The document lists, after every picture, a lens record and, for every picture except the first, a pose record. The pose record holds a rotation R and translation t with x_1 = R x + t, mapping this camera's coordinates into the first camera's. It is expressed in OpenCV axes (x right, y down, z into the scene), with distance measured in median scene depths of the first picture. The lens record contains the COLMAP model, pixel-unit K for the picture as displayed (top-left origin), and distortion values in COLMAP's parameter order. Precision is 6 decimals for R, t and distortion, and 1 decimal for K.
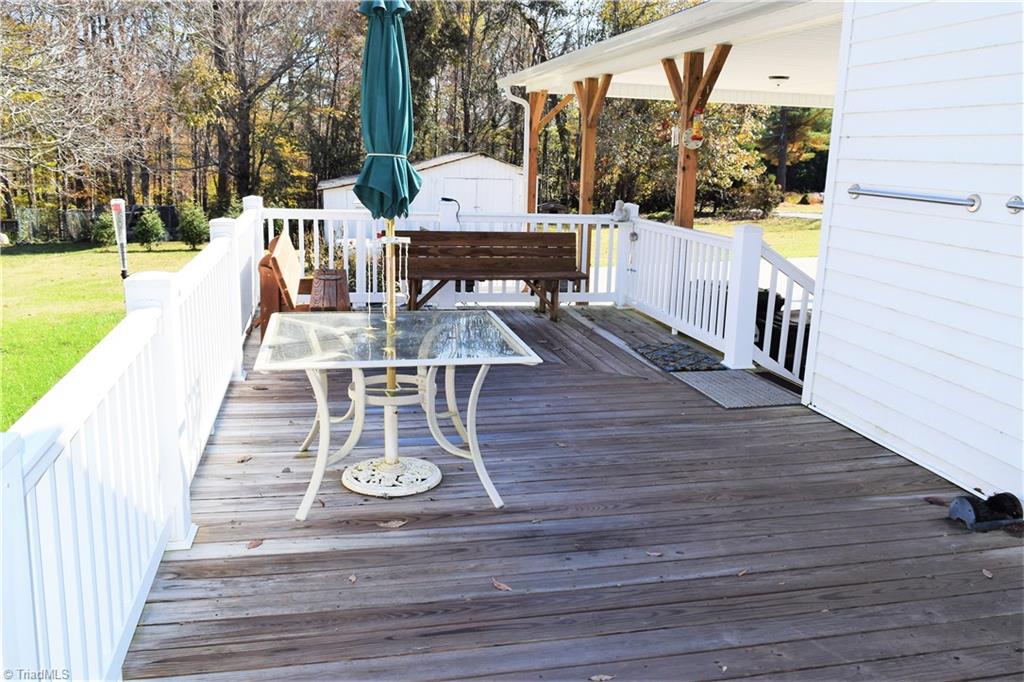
lens RADIAL K [[815.8, 0, 511.7], [0, 815.8, 337.2], [0, 0, 1]] dist [-0.020243, 0.008824]
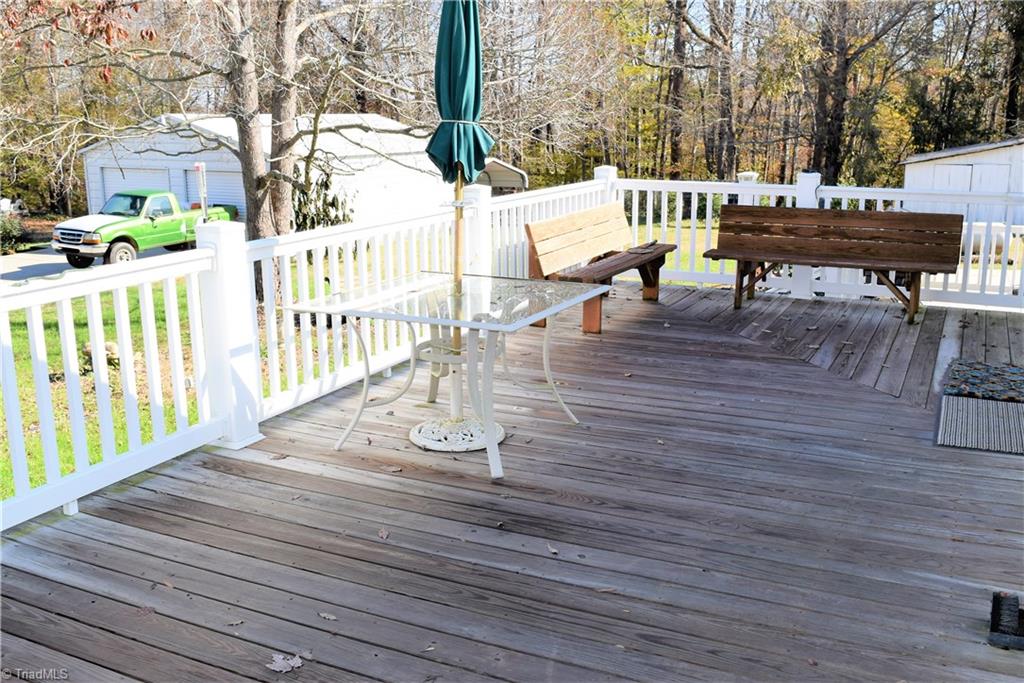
lens RADIAL K [[924.2, 0, 519.2], [0, 924.2, 341.5], [0, 0, 1]] dist [-0.022663, -0.011671]
pose [[0.792690, 0.111065, -0.599422, 0.588281], [-0.107092, 0.993343, 0.042432, -0.000942], [0.600144, 0.030558, 0.799308, 0.124997]]
